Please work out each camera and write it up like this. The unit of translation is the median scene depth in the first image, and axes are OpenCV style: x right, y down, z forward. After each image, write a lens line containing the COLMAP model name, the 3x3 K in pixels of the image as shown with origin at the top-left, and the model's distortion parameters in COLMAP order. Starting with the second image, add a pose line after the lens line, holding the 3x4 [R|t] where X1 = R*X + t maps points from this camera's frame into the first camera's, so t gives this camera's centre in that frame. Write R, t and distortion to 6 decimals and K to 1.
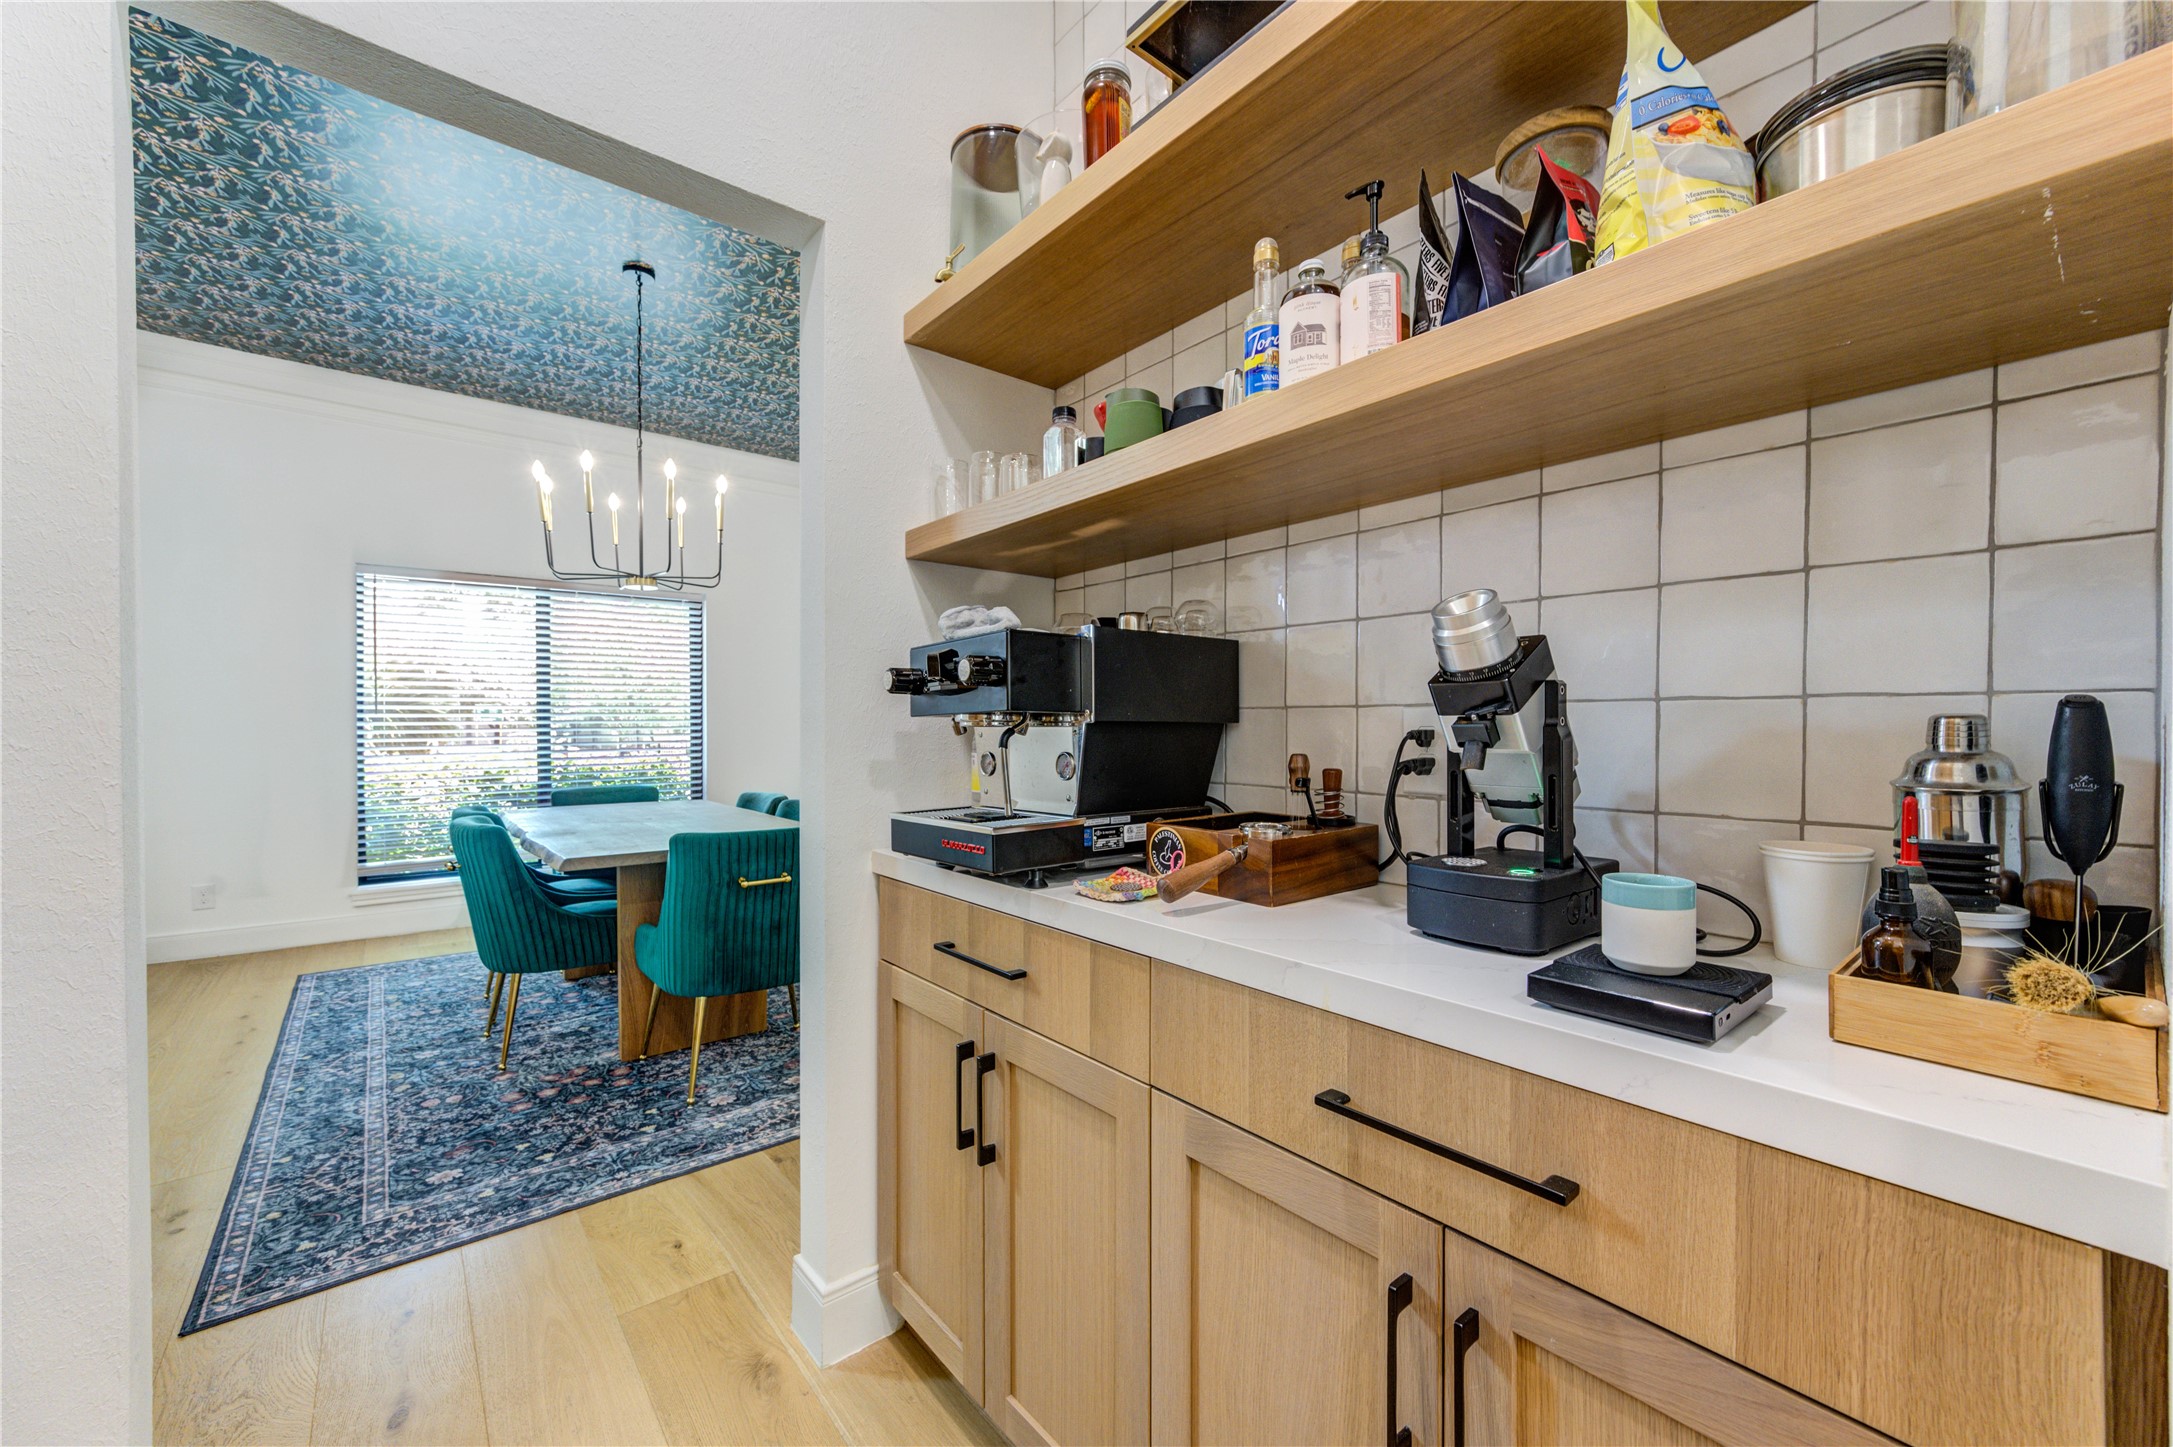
lens RADIAL K [[846.8, 0, 1100.1], [0, 846.8, 724.9], [0, 0, 1]] dist [-0.001421, 0.001876]
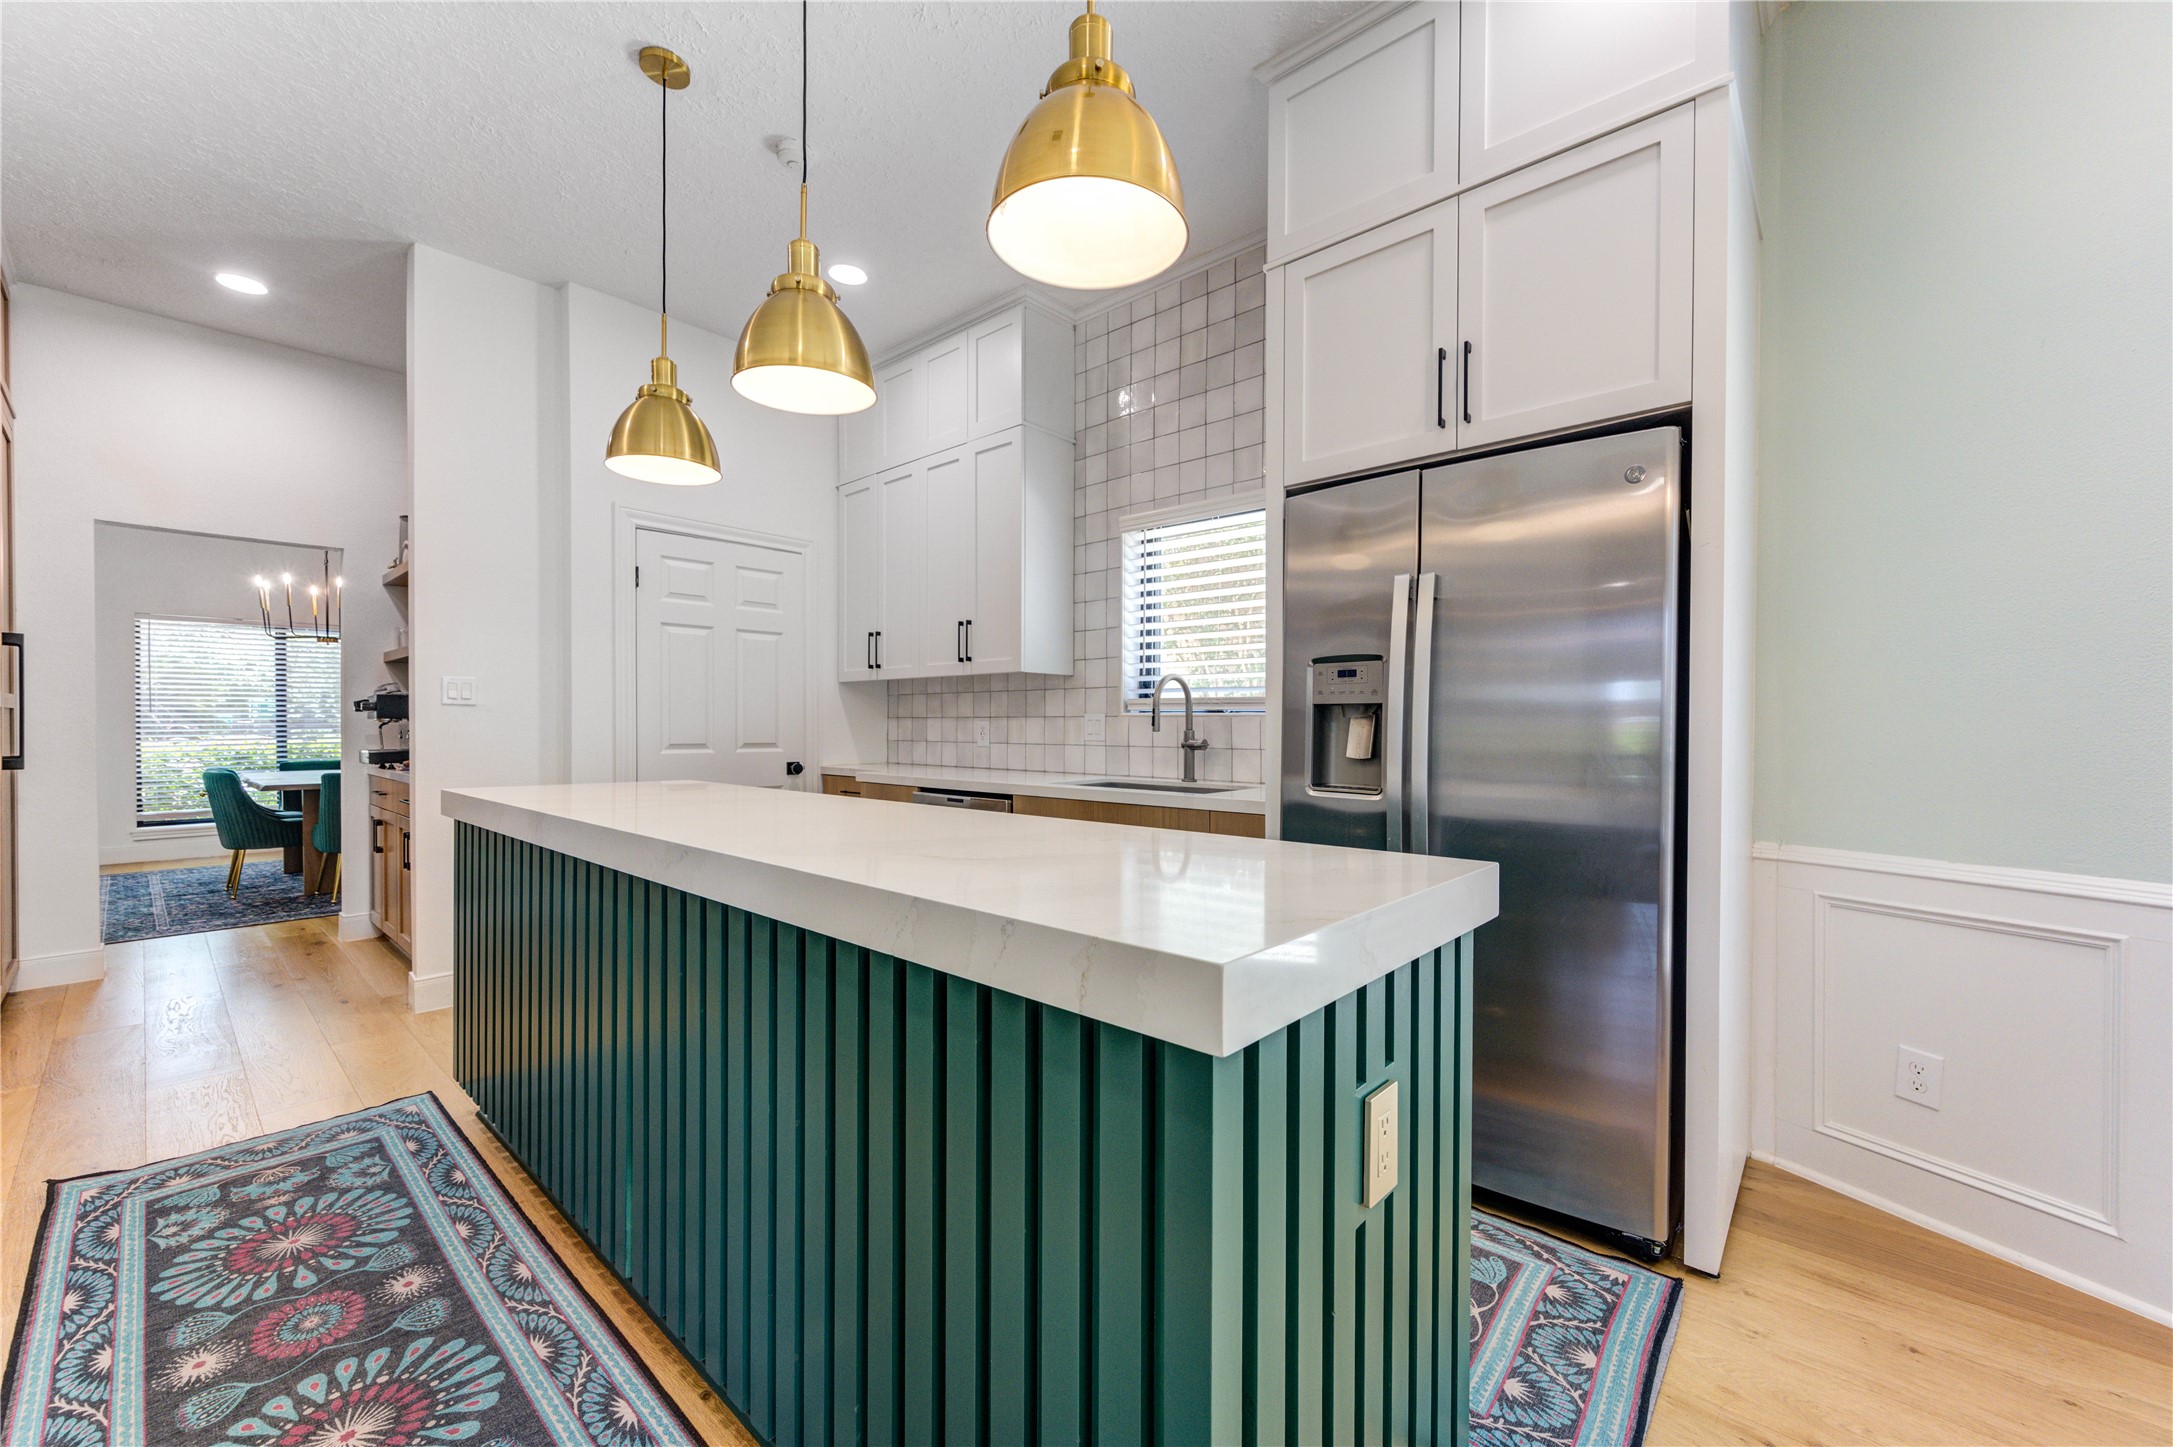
lens RADIAL K [[846.8, 0, 1070.0], [0, 846.8, 725.2], [0, 0, 1]] dist [-0.001421, 0.001876]
pose [[0.991242, 0.002603, 0.132029, 1.263184], [-0.003249, 0.999984, 0.004681, -0.006174], [-0.132015, -0.005069, 0.991235, -1.590256]]
